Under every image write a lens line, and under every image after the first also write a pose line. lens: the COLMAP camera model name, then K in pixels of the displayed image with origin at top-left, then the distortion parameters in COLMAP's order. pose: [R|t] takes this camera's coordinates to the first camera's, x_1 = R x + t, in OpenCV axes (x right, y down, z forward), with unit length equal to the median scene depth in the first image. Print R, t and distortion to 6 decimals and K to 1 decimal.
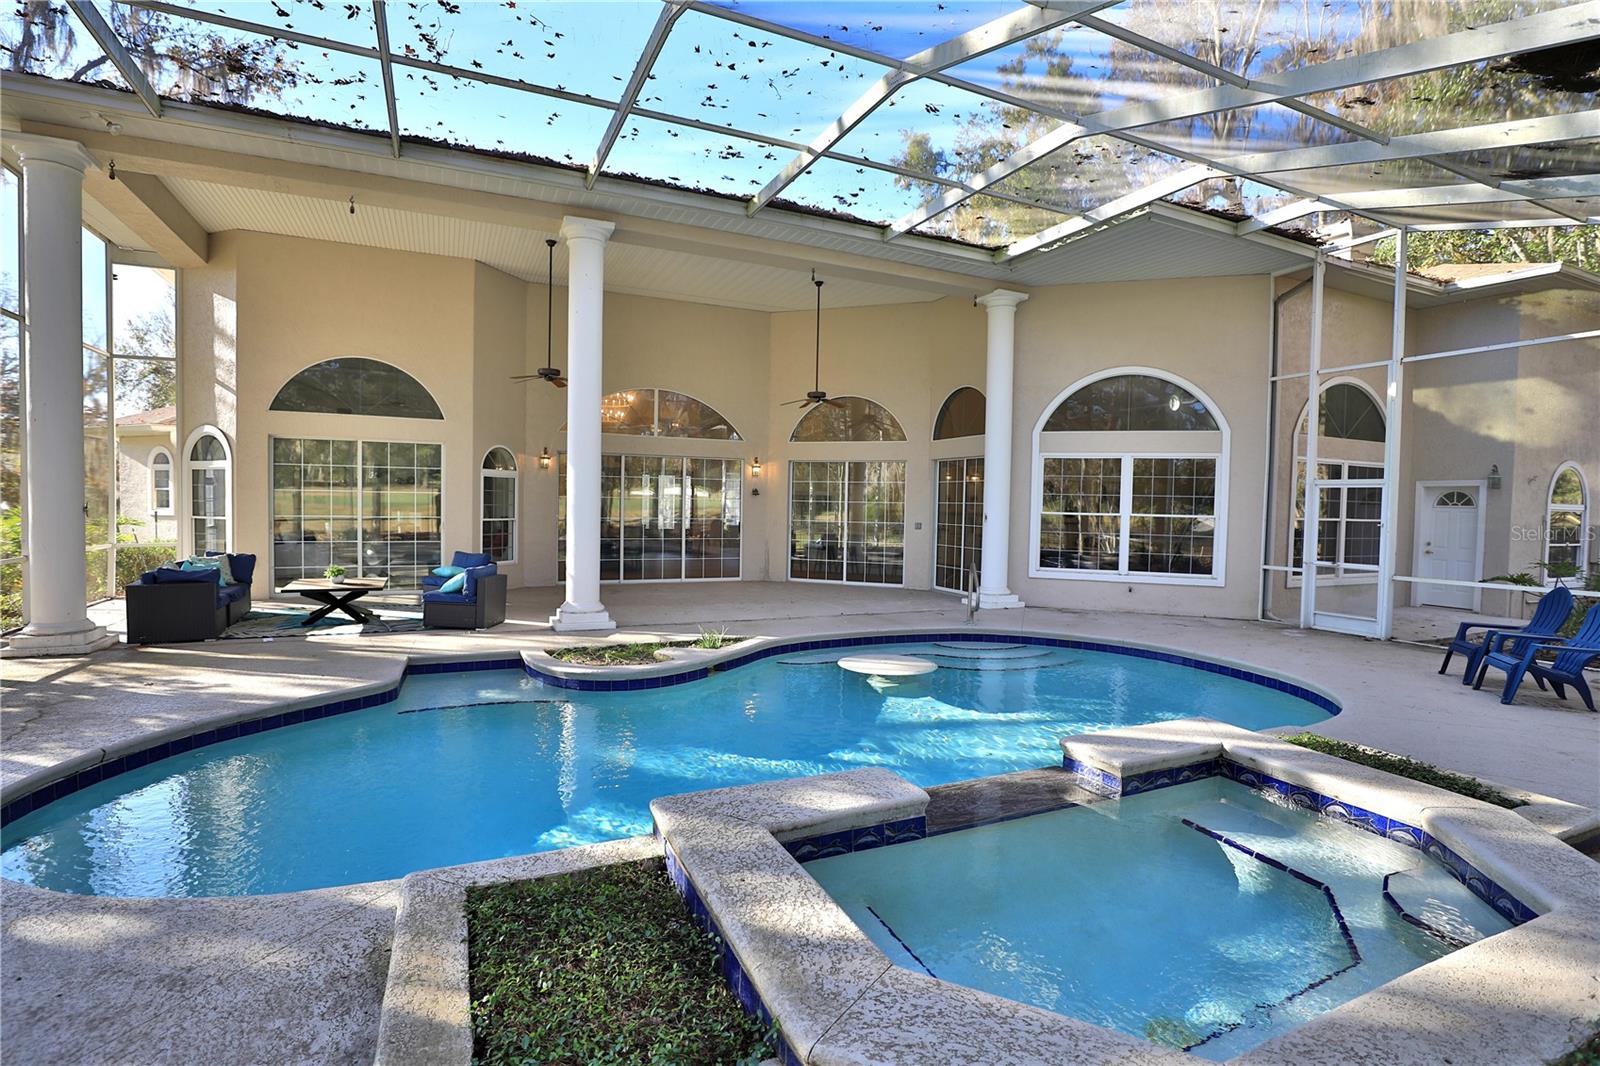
lens RADIAL K [[766.1, 0, 799.3], [0, 766.1, 531.2], [0, 0, 1]] dist [-0.025671, 0.000870]
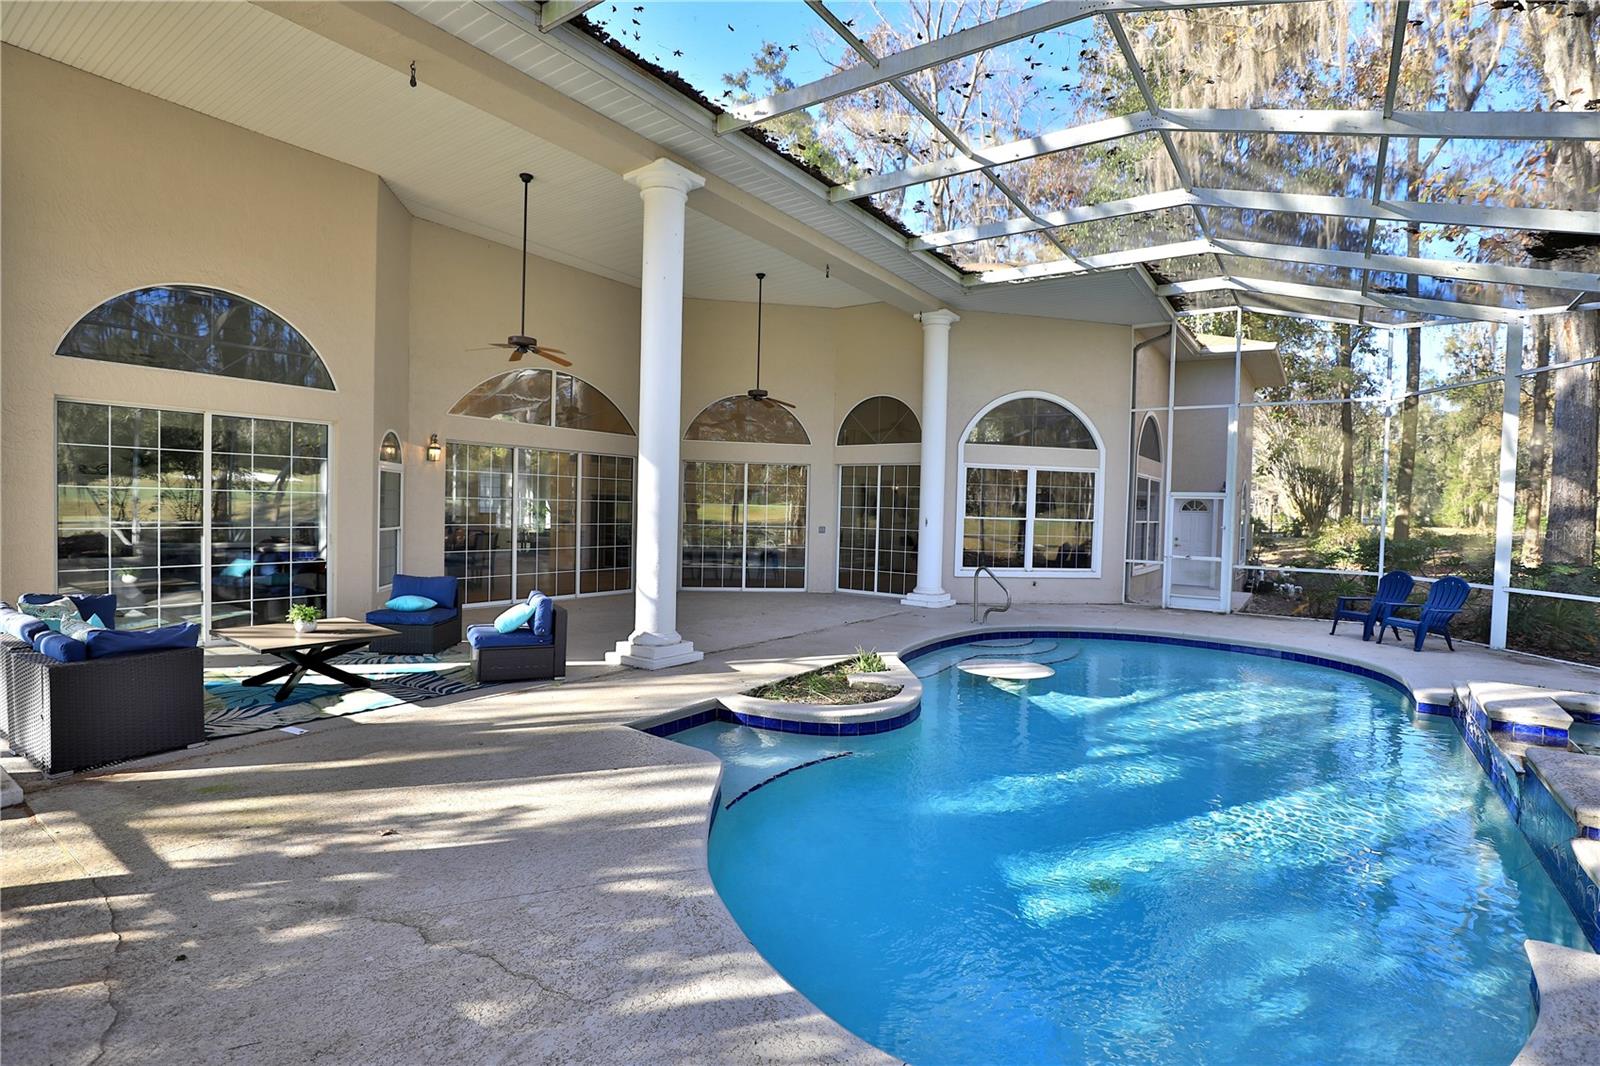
lens RADIAL K [[766.1, 0, 808.1], [0, 766.1, 526.6], [0, 0, 1]] dist [-0.025671, 0.000870]
pose [[0.866828, -0.009651, 0.498514, -0.448441], [0.010520, 0.999944, 0.001065, -0.015345], [-0.498497, 0.004321, 0.866881, 0.168504]]
